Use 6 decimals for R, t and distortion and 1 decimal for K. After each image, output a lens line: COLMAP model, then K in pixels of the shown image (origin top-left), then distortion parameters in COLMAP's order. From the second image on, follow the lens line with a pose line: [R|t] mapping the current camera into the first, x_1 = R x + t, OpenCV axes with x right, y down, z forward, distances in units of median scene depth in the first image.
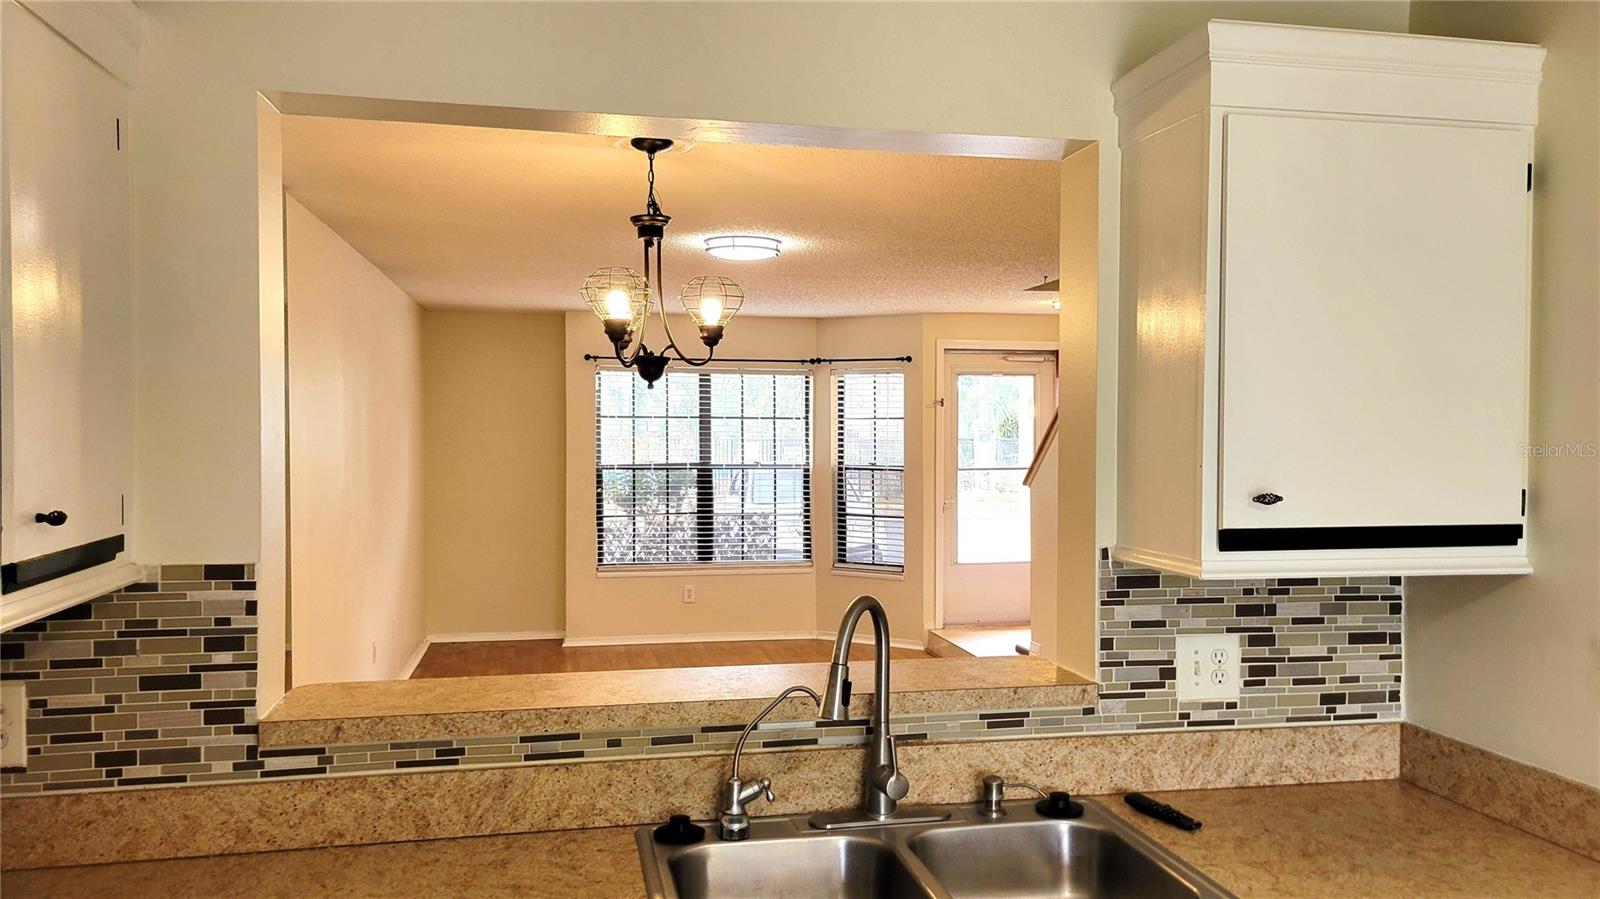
lens RADIAL K [[1201.3, 0, 839.9], [0, 1201.3, 444.1], [0, 0, 1]] dist [0.047318, 0.006536]
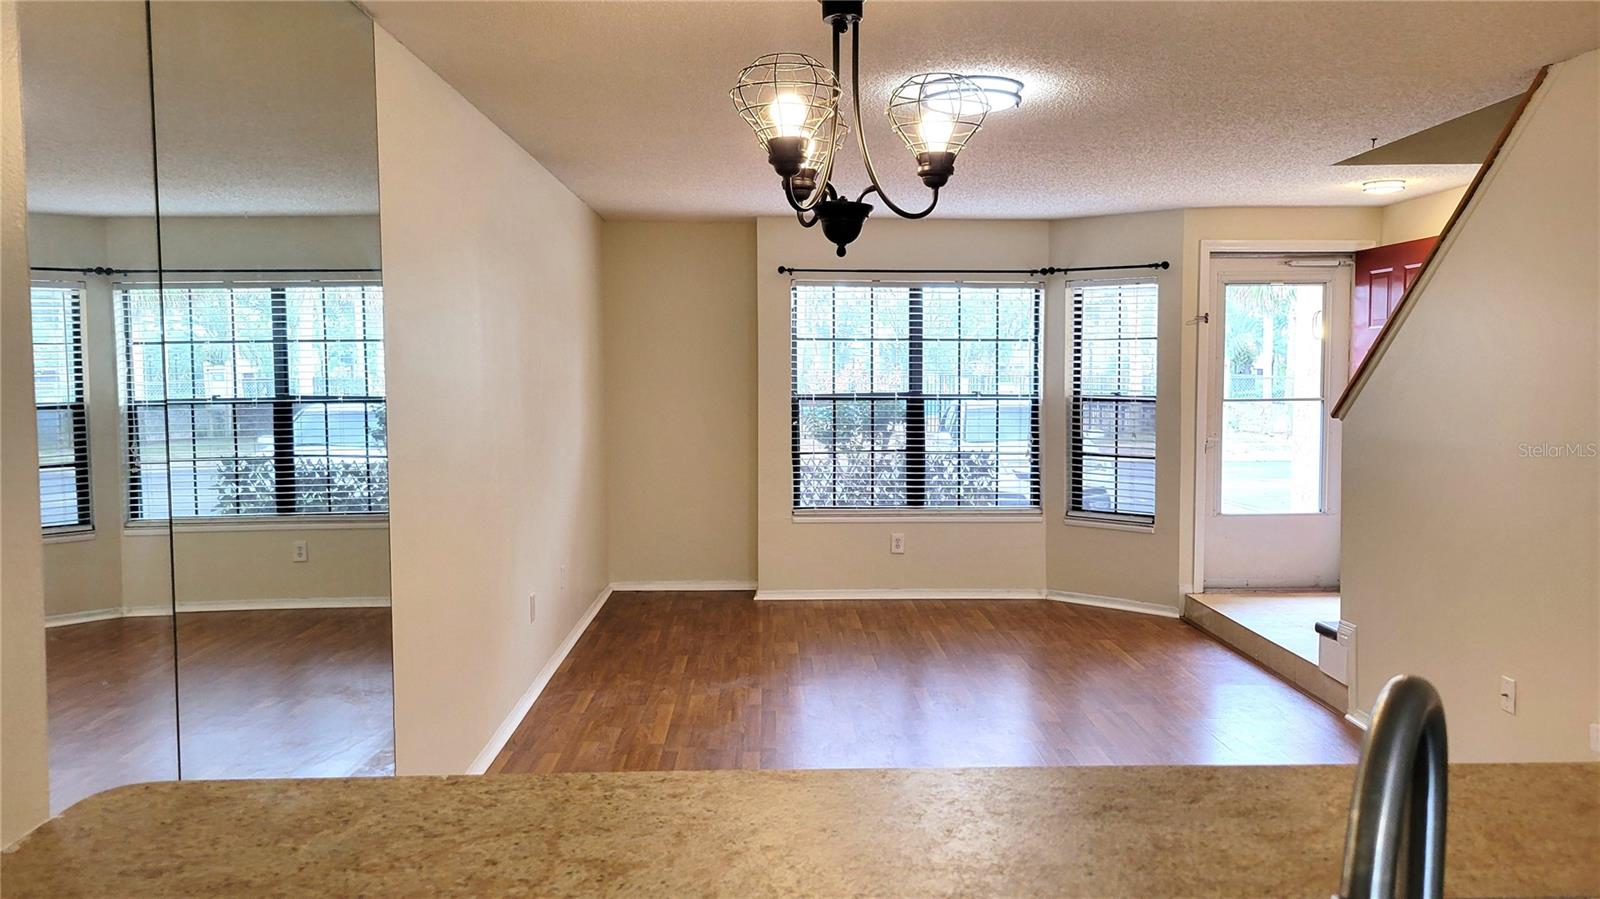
lens RADIAL K [[1201.3, 0, 801.6], [0, 1201.3, 447.7], [0, 0, 1]] dist [0.047318, 0.006536]
pose [[0.979450, 0.008551, -0.201504, -0.018436], [0.002249, 0.998576, 0.053306, 0.009132], [0.201673, -0.052663, 0.978036, 0.139527]]
